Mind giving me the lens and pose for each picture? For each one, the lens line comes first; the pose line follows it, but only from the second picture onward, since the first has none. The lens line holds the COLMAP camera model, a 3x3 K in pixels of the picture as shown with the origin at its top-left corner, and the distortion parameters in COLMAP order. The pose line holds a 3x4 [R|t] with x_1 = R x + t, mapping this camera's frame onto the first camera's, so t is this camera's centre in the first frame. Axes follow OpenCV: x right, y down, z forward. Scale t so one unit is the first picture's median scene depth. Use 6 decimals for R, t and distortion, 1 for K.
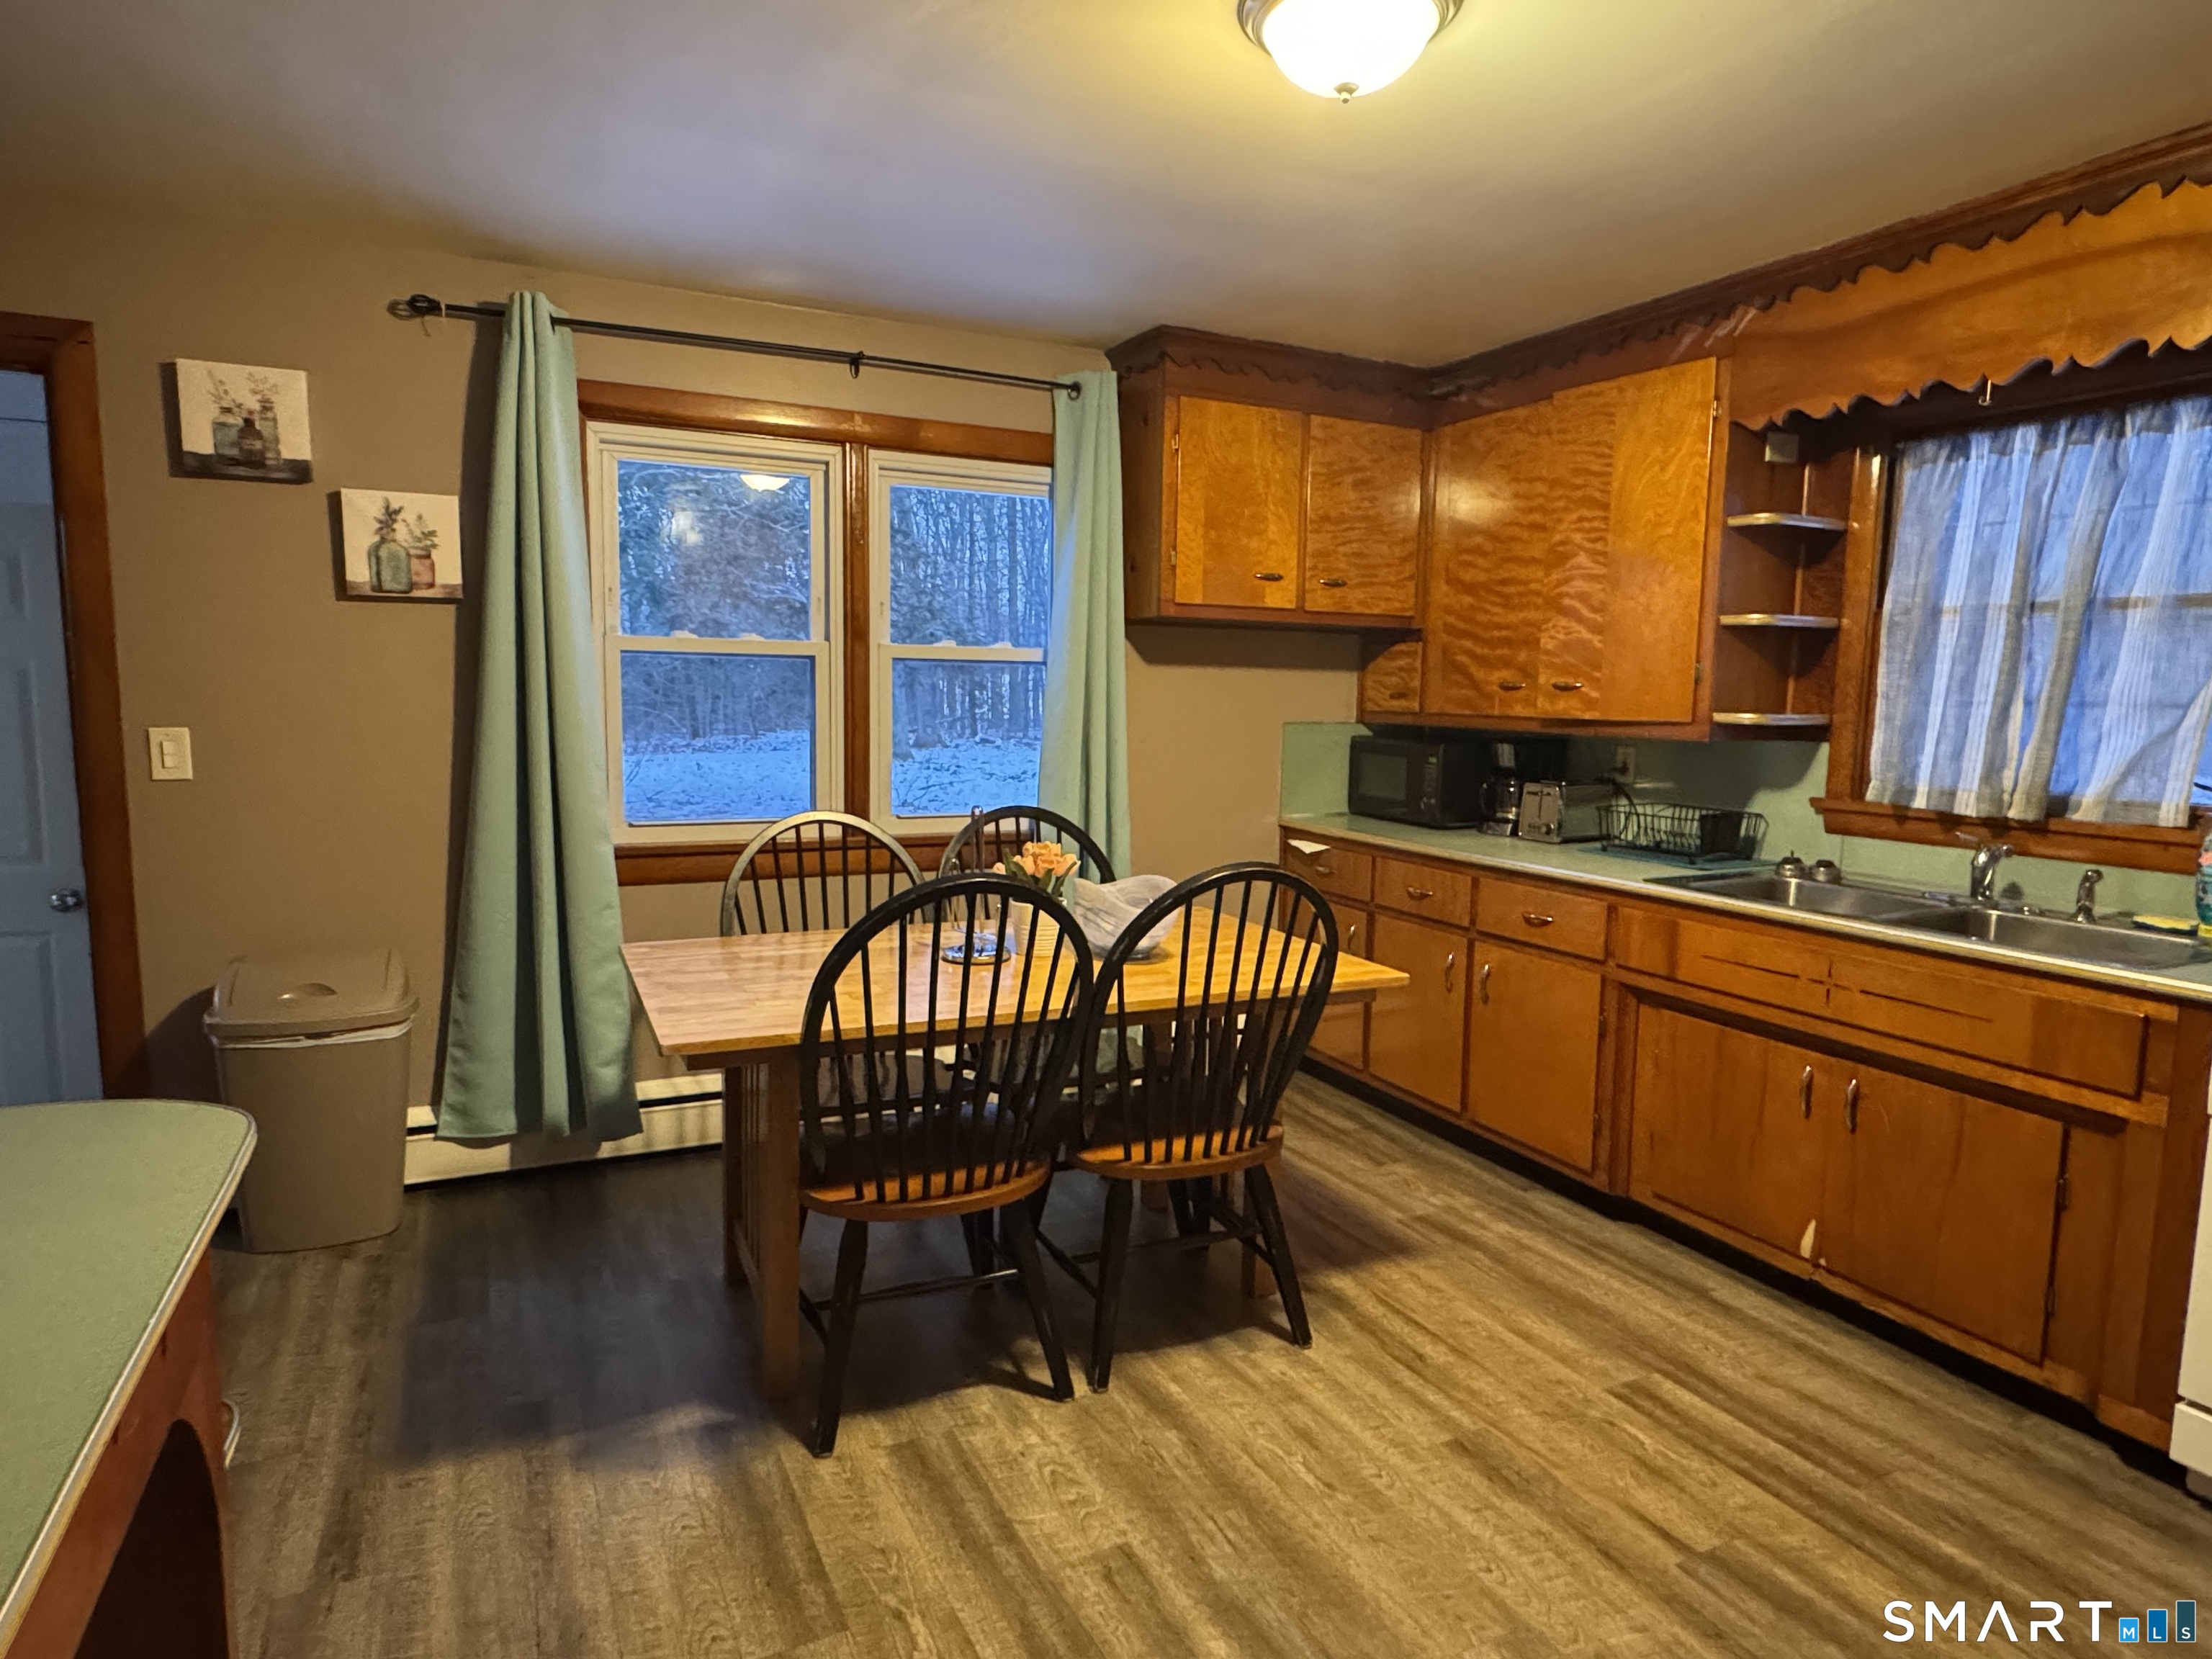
lens RADIAL K [[1289.2, 0, 1106.0], [0, 1289.2, 829.5], [0, 0, 1]] dist [-0.002884, -0.001109]
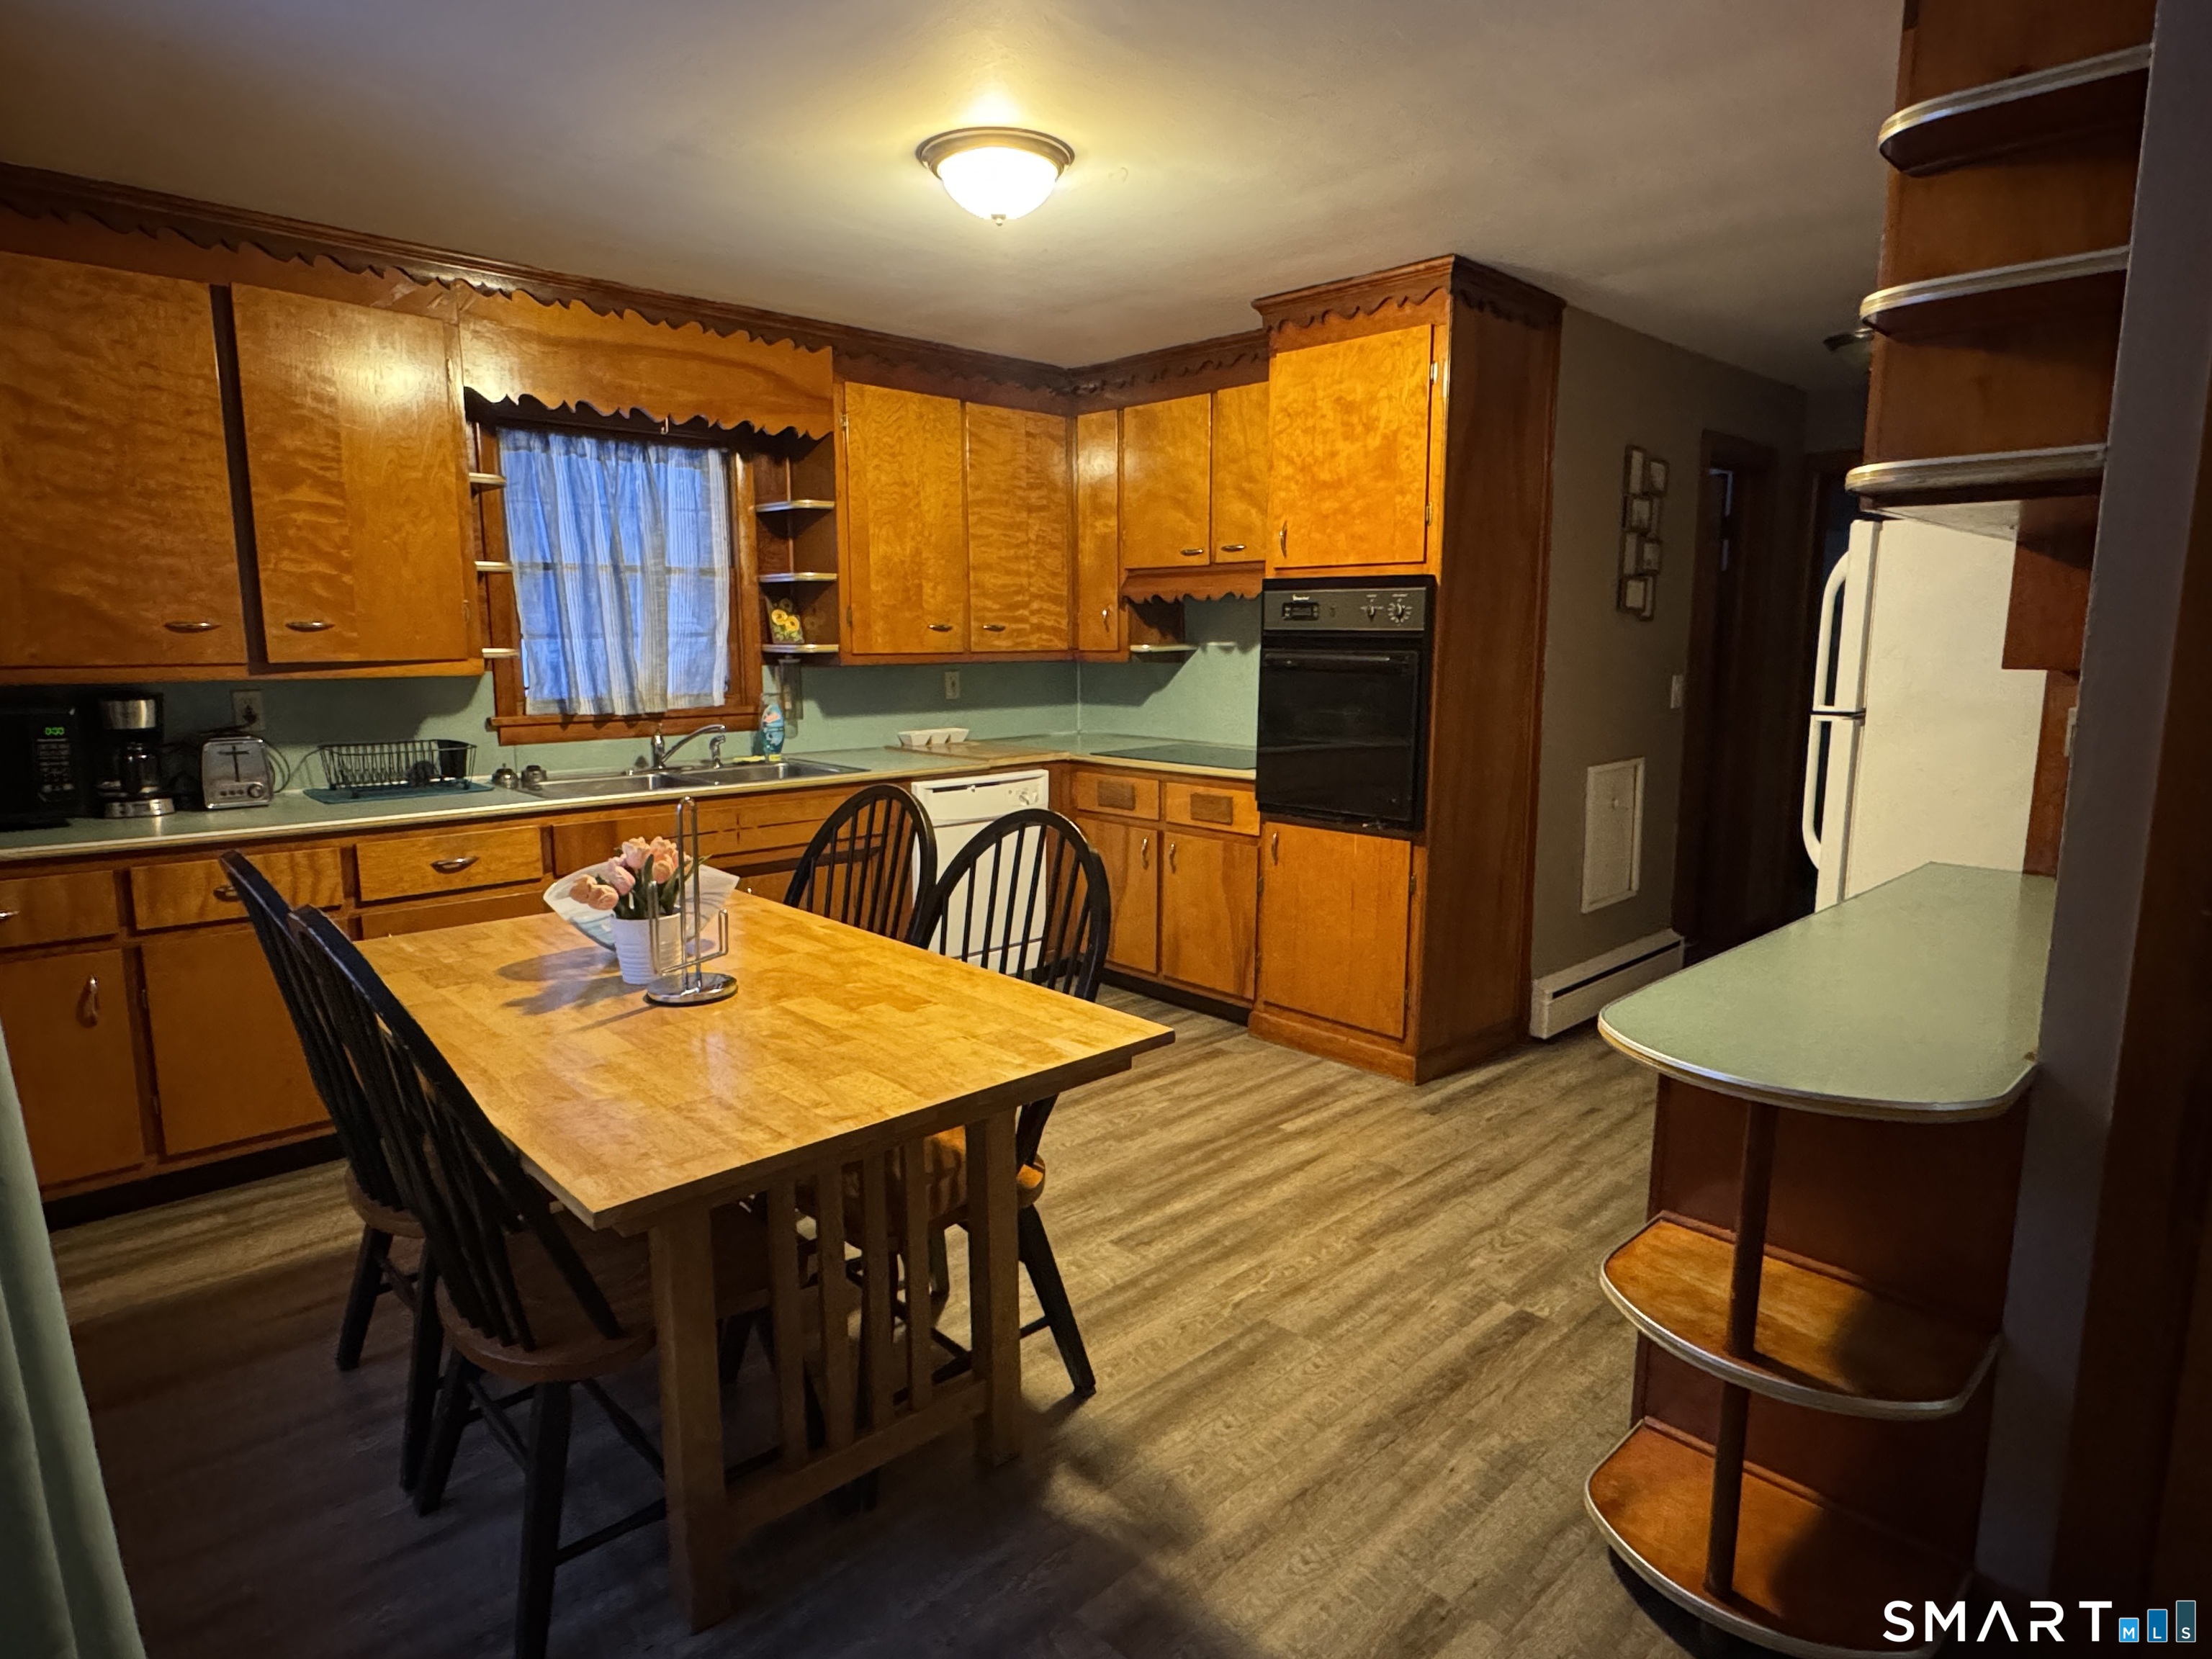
lens RADIAL K [[1289.2, 0, 1106.0], [0, 1289.2, 829.5], [0, 0, 1]] dist [-0.002884, -0.001109]
pose [[-0.322408, -0.166762, 0.931796, -0.997680], [0.093660, 0.973910, 0.206706, -0.152719], [-0.941956, 0.153916, -0.298377, 1.092850]]
